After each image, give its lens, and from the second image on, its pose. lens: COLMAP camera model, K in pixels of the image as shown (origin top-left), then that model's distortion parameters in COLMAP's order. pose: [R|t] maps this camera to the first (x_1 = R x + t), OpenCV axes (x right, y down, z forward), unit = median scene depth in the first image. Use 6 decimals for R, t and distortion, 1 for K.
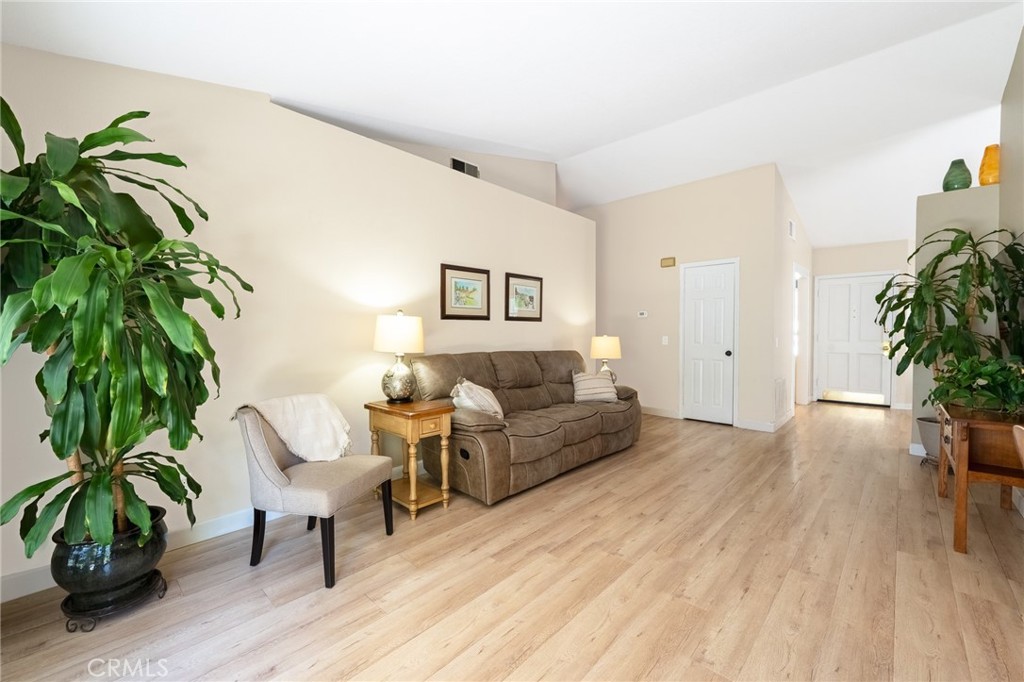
lens RADIAL K [[427.4, 0, 507.6], [0, 427.4, 341.2], [0, 0, 1]] dist [0.003946, -0.000567]
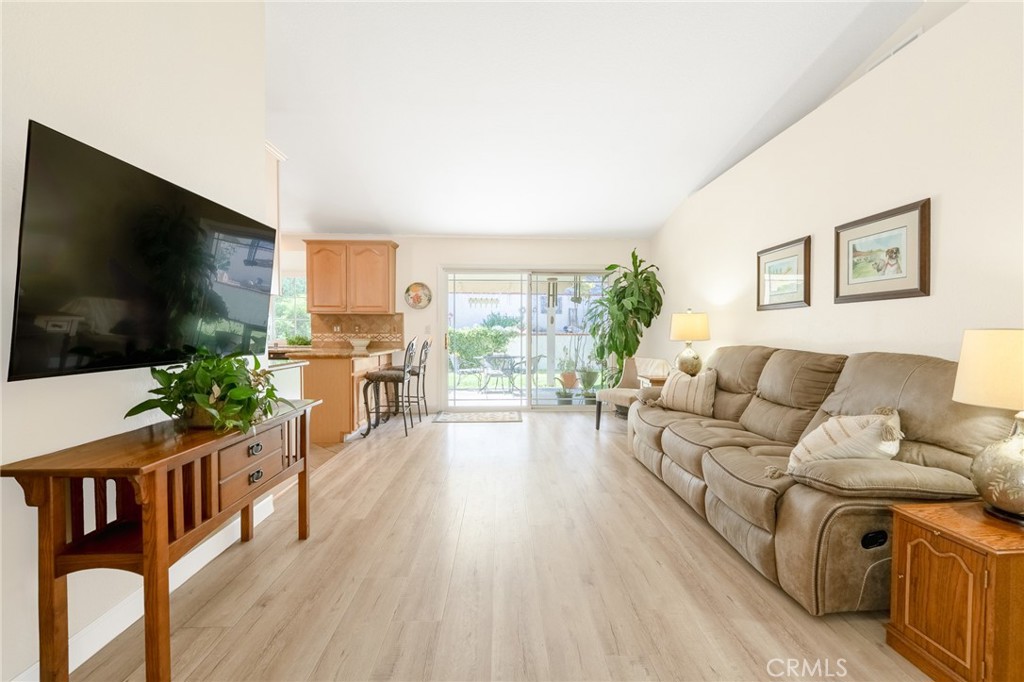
lens RADIAL K [[427.4, 0, 511.5], [0, 427.4, 344.5], [0, 0, 1]] dist [0.003946, -0.000567]
pose [[-0.715192, 0.017551, -0.698708, 0.857246], [-0.019632, 0.998786, 0.045184, -0.008815], [0.698652, 0.046032, -0.713979, 1.242318]]
